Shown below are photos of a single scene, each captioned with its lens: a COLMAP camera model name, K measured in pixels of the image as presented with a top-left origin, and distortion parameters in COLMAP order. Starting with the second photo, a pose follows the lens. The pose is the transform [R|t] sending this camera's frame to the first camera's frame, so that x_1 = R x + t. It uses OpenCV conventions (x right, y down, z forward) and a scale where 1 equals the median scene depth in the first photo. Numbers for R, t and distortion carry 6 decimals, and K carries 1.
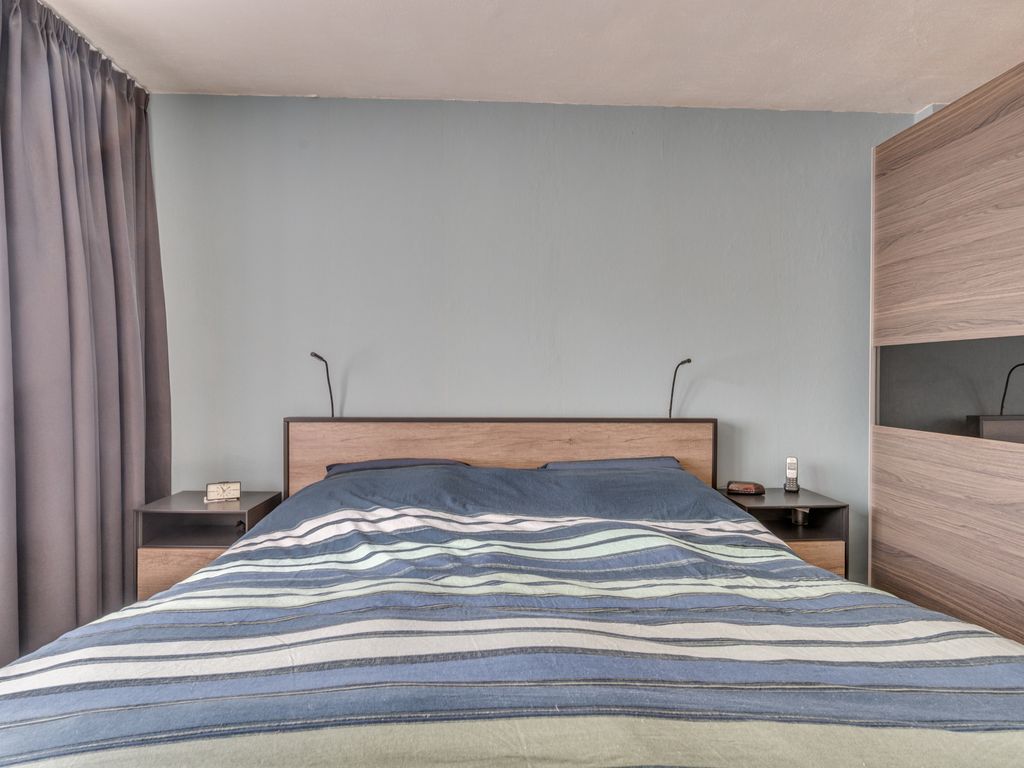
lens RADIAL K [[572.1, 0, 512.0], [0, 572.1, 384.0], [0, 0, 1]] dist [0.002491, 0.000808]
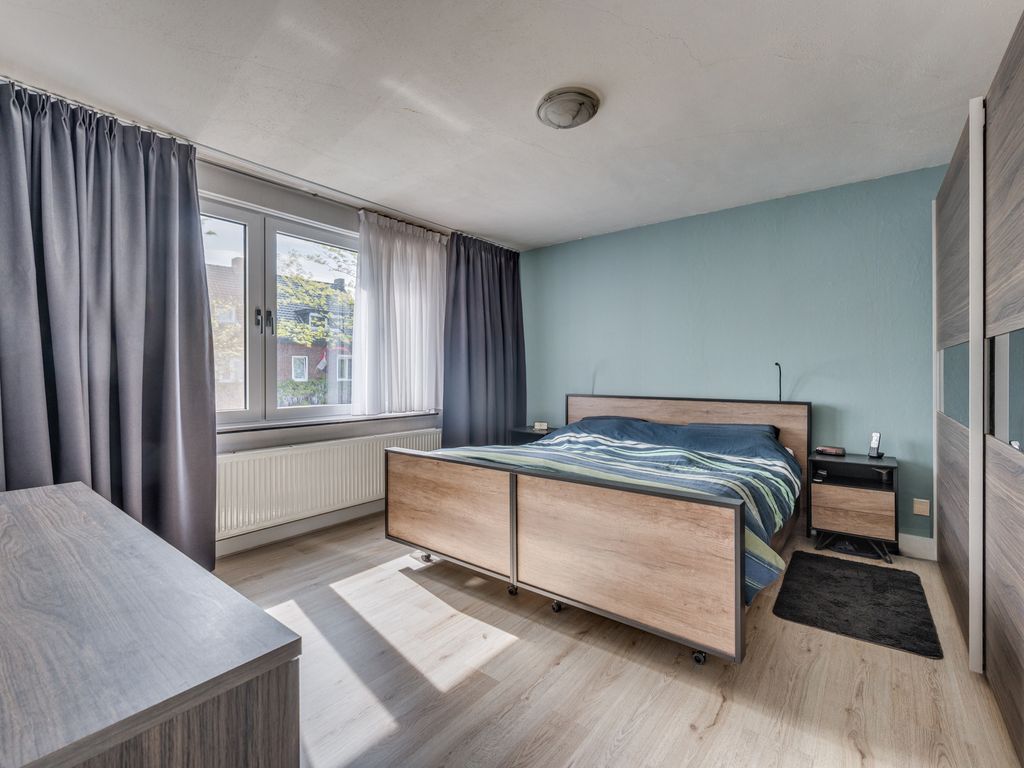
lens RADIAL K [[459.0, 0, 512.0], [0, 459.0, 384.0], [0, 0, 1]] dist [-0.000324, -0.000044]
pose [[0.749337, 0.010363, -0.662107, 0.568421], [-0.007034, 0.999946, 0.007690, 0.009916], [0.662151, -0.001106, 0.749369, -0.401267]]
